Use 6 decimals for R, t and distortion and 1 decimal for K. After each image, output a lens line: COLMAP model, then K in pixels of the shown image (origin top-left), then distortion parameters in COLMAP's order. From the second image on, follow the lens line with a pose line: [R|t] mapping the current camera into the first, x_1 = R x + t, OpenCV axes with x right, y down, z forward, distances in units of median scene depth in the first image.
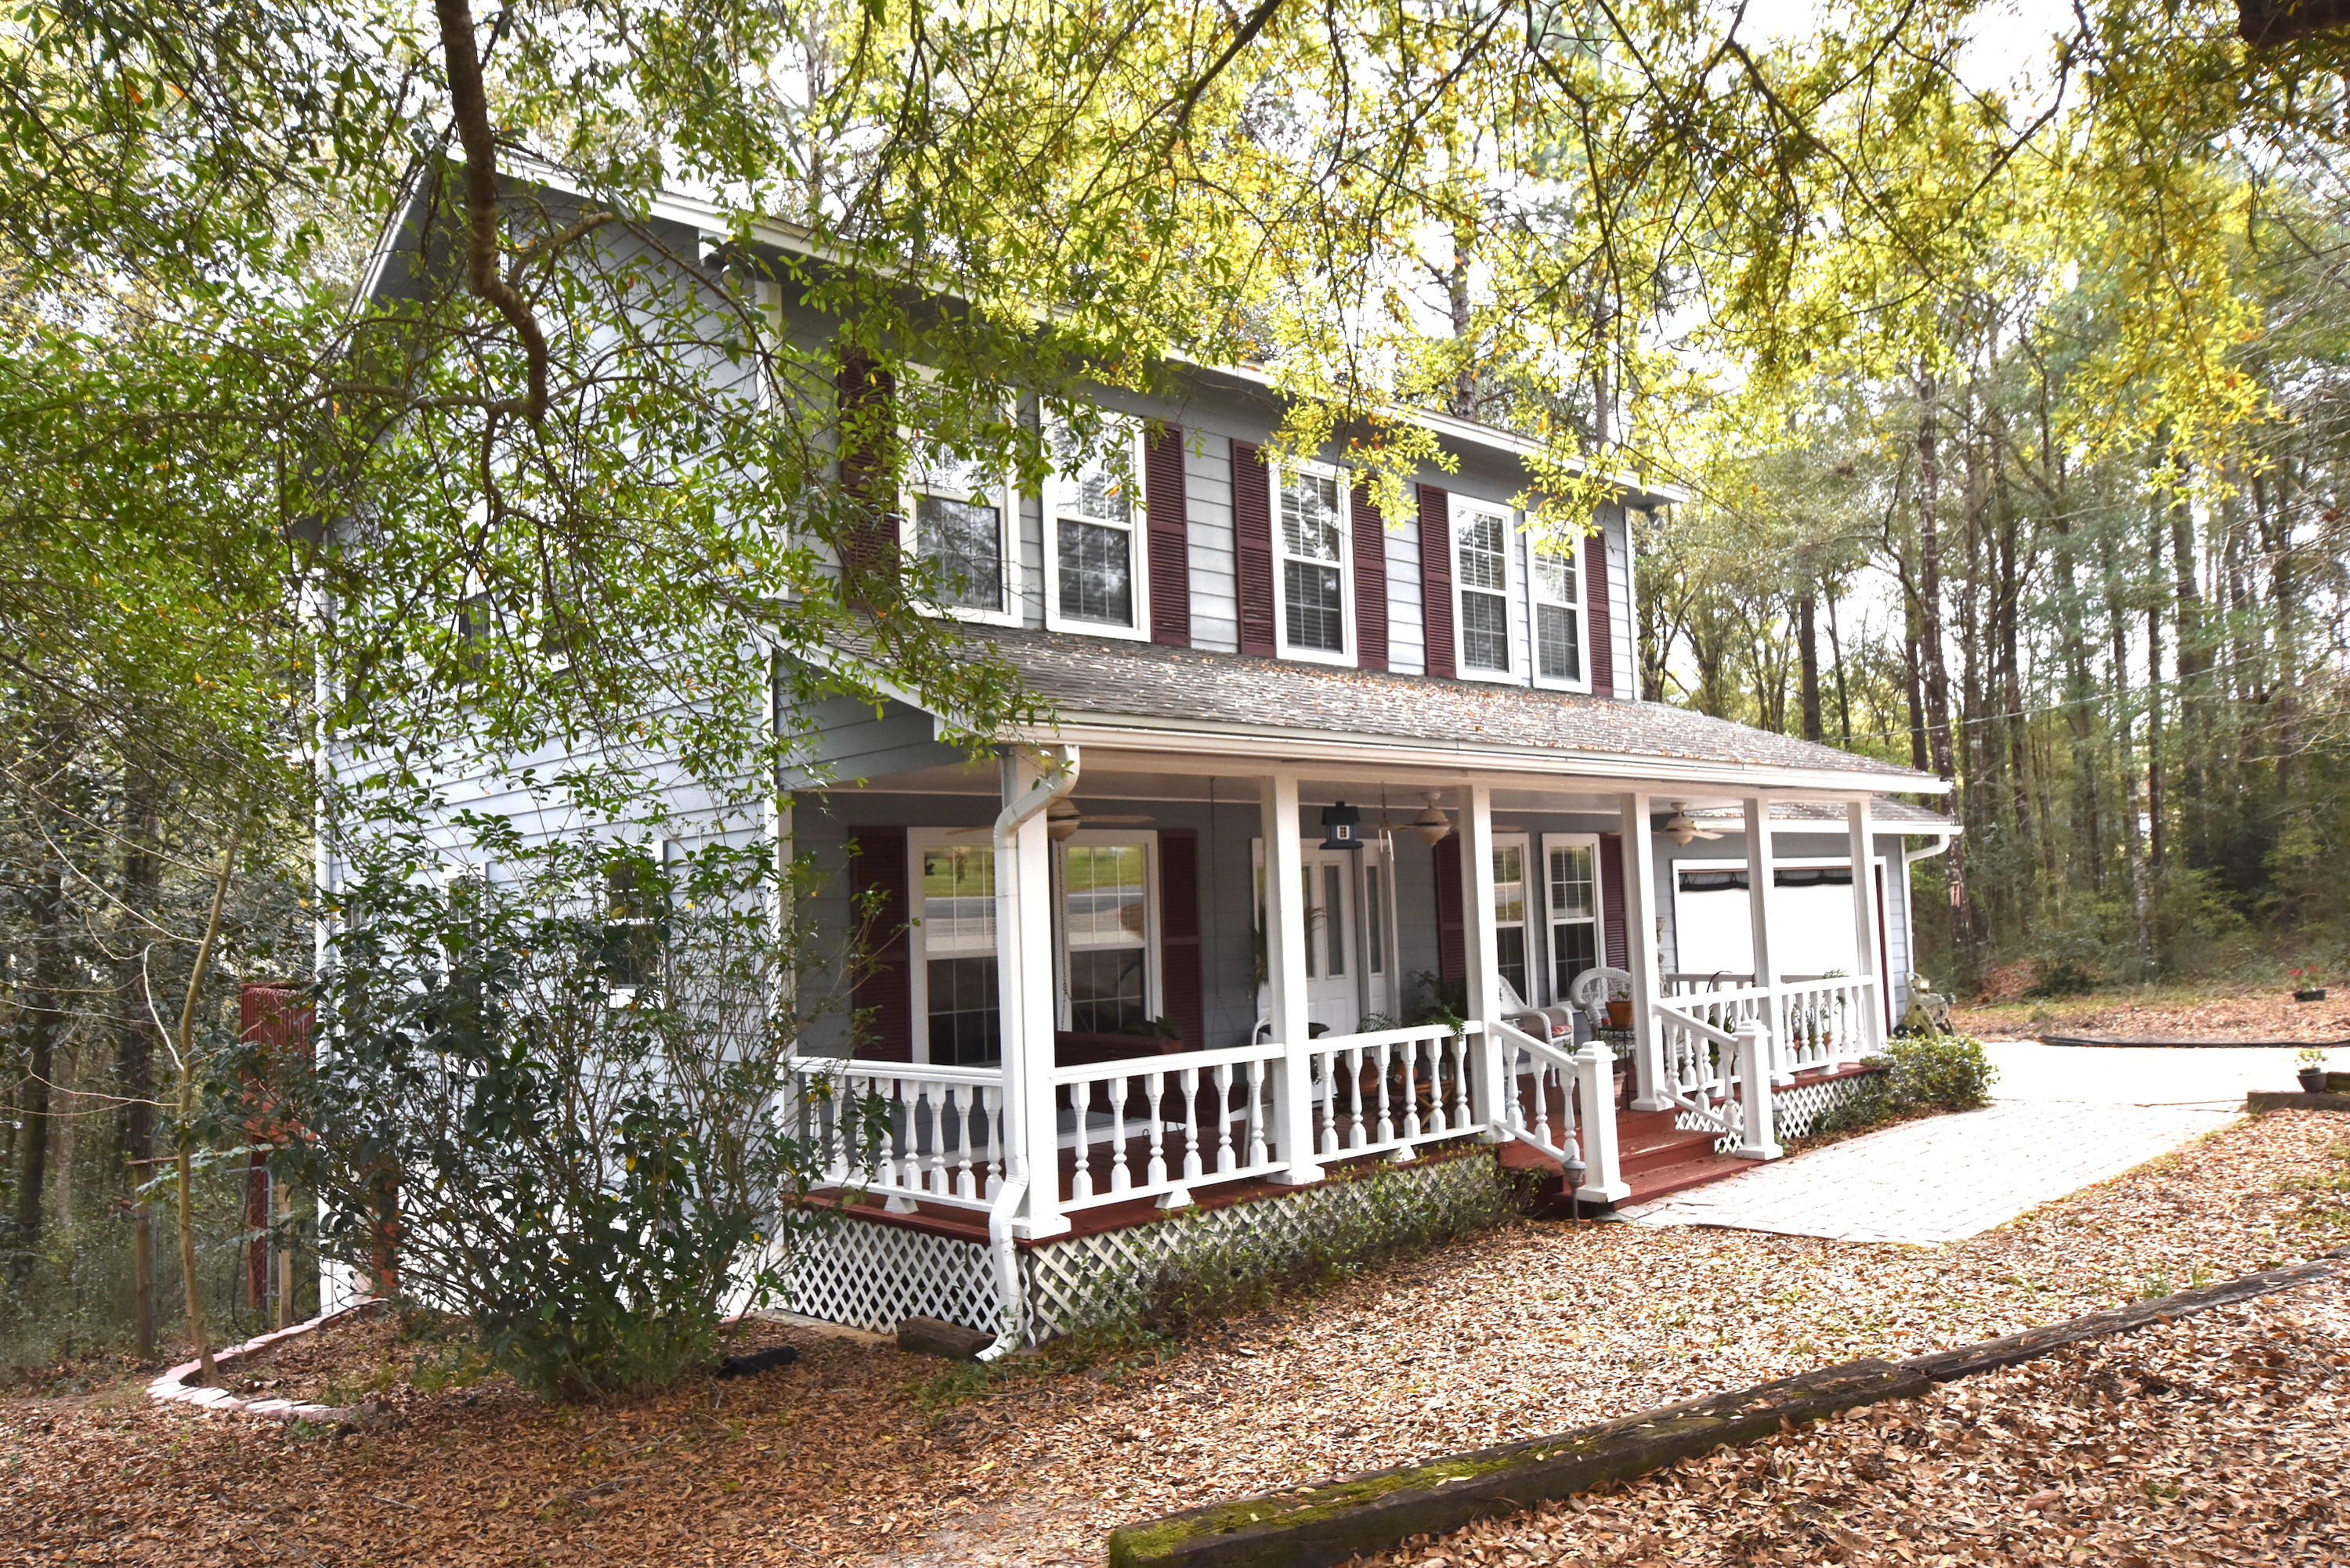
lens RADIAL K [[1644.2, 0, 1171.2], [0, 1644.2, 775.6], [0, 0, 1]] dist [0.006180, -0.001686]
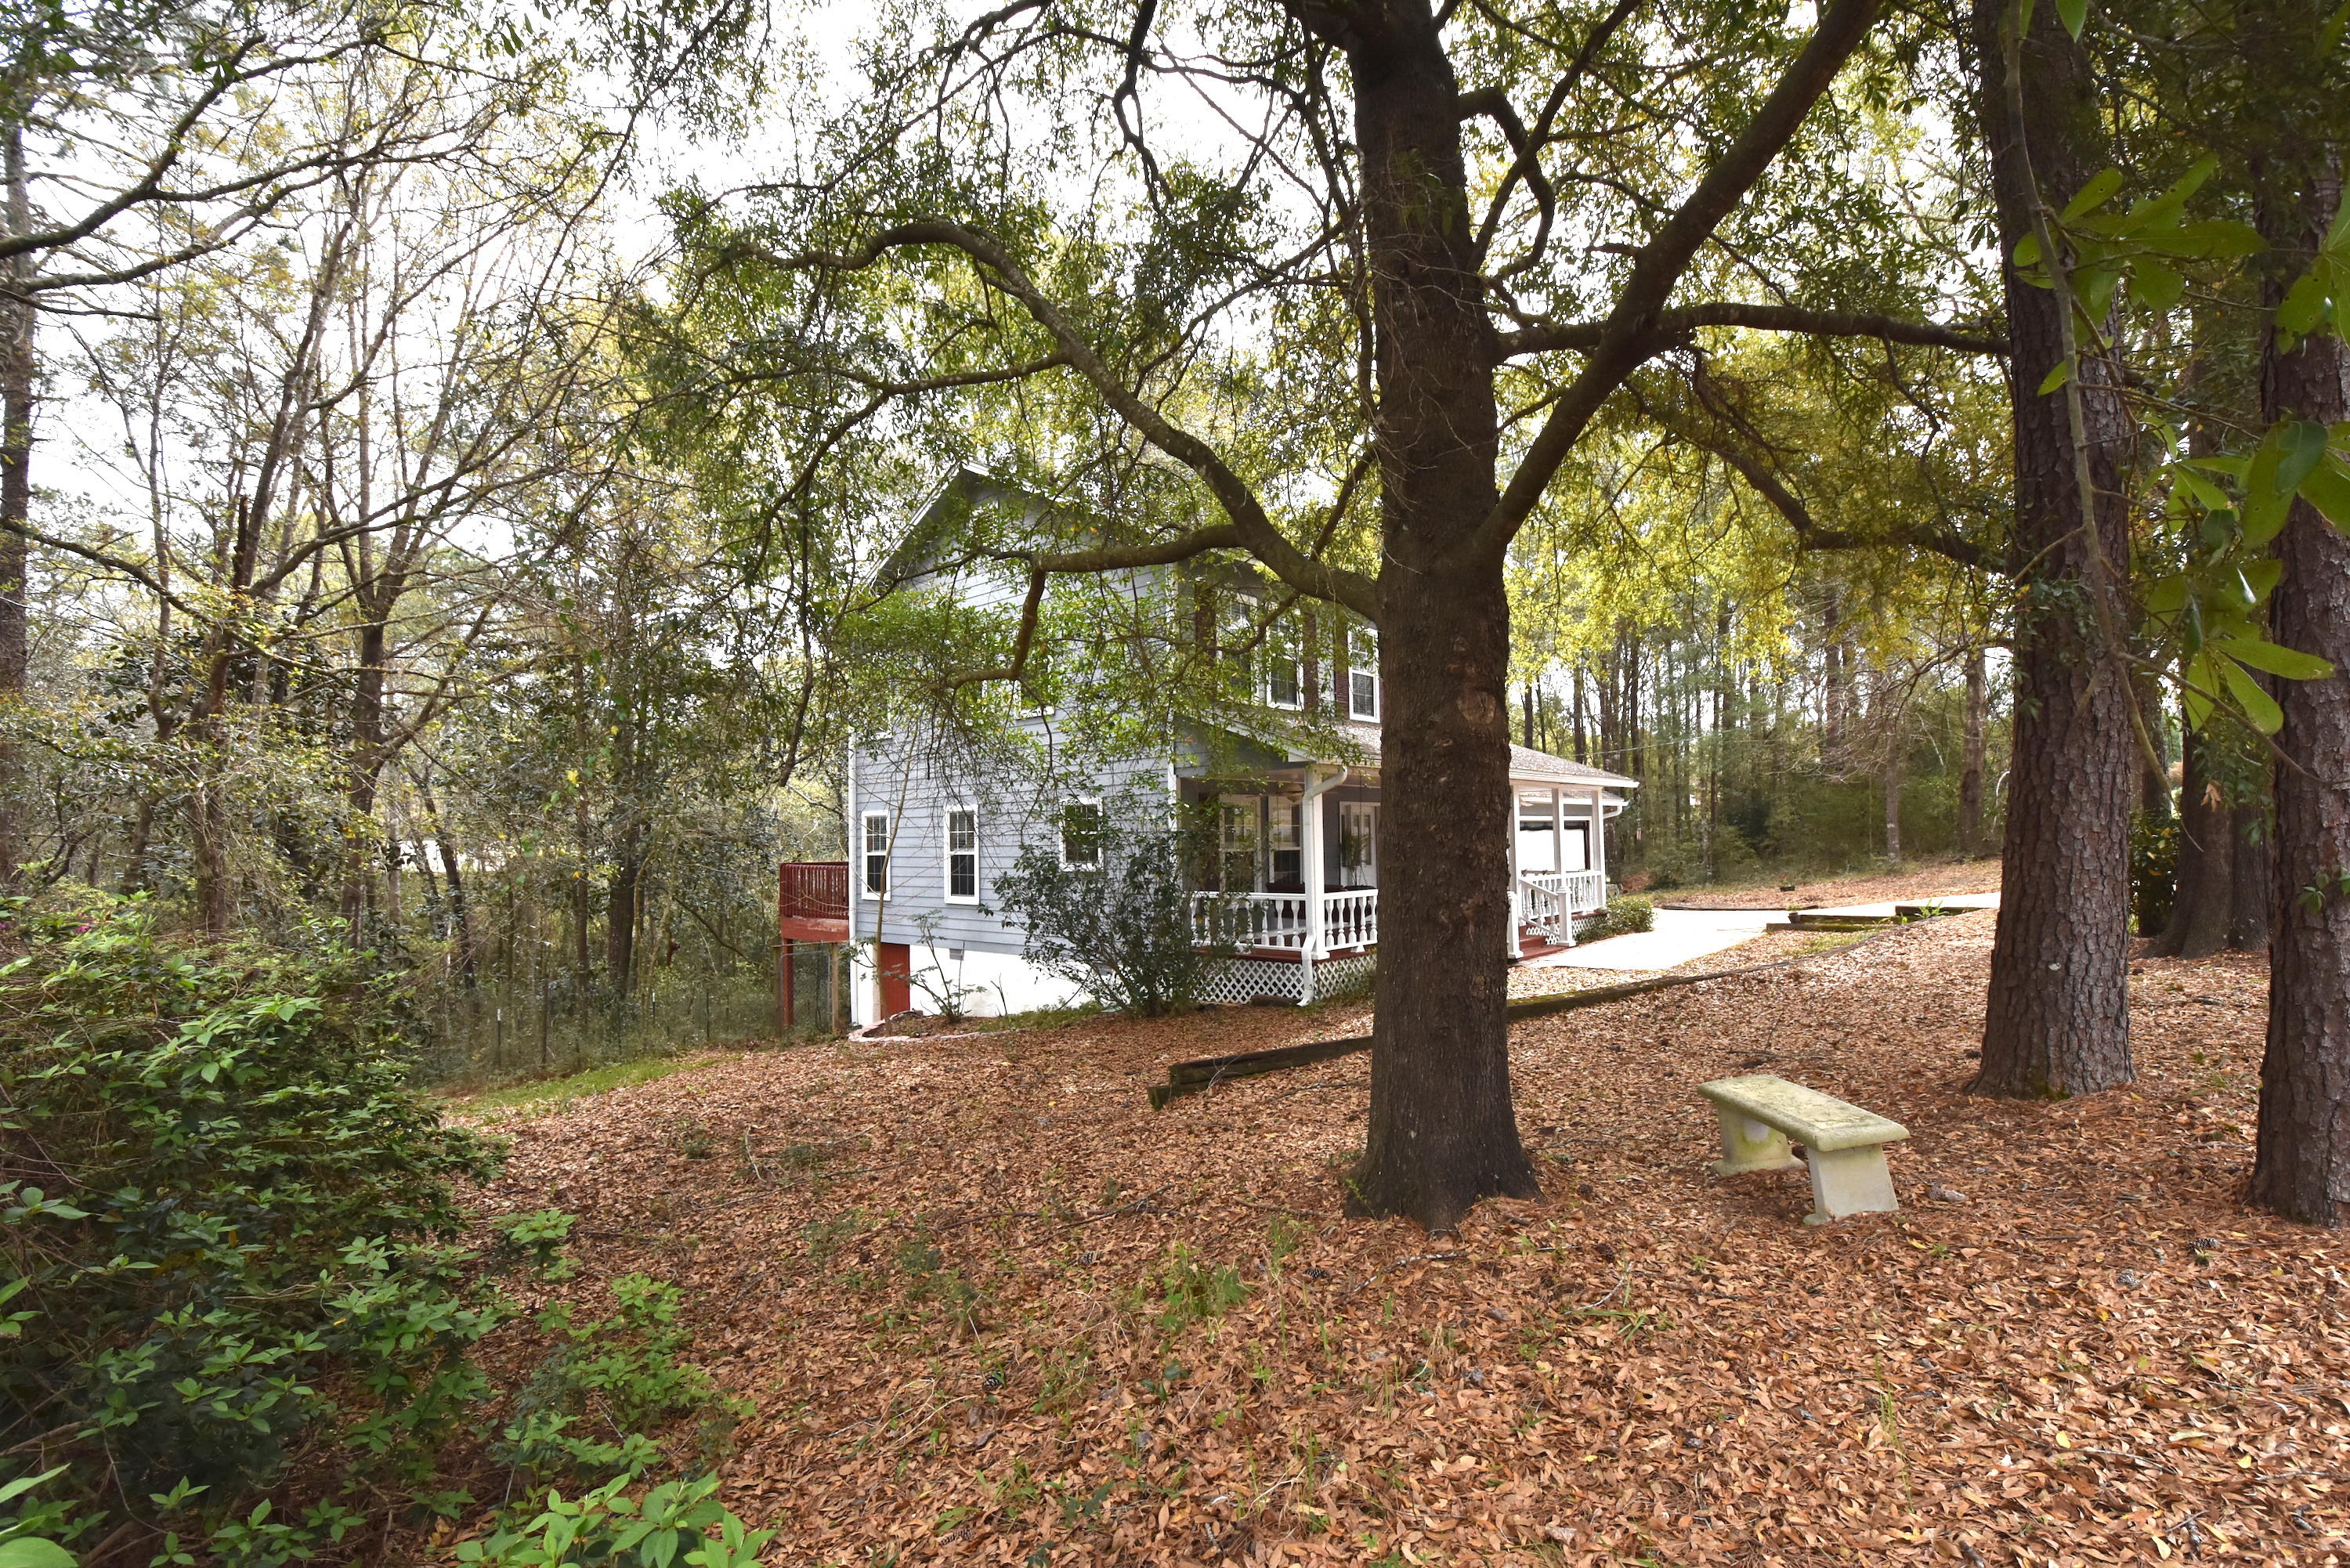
lens RADIAL K [[1014.6, 0, 1177.7], [0, 1014.6, 796.3], [0, 0, 1]] dist [-0.000807, 0.000028]
pose [[0.997368, 0.023375, 0.068628, -0.362713], [-0.026006, 0.998950, 0.037707, -0.020742], [-0.067674, -0.039392, 0.996930, -0.468650]]
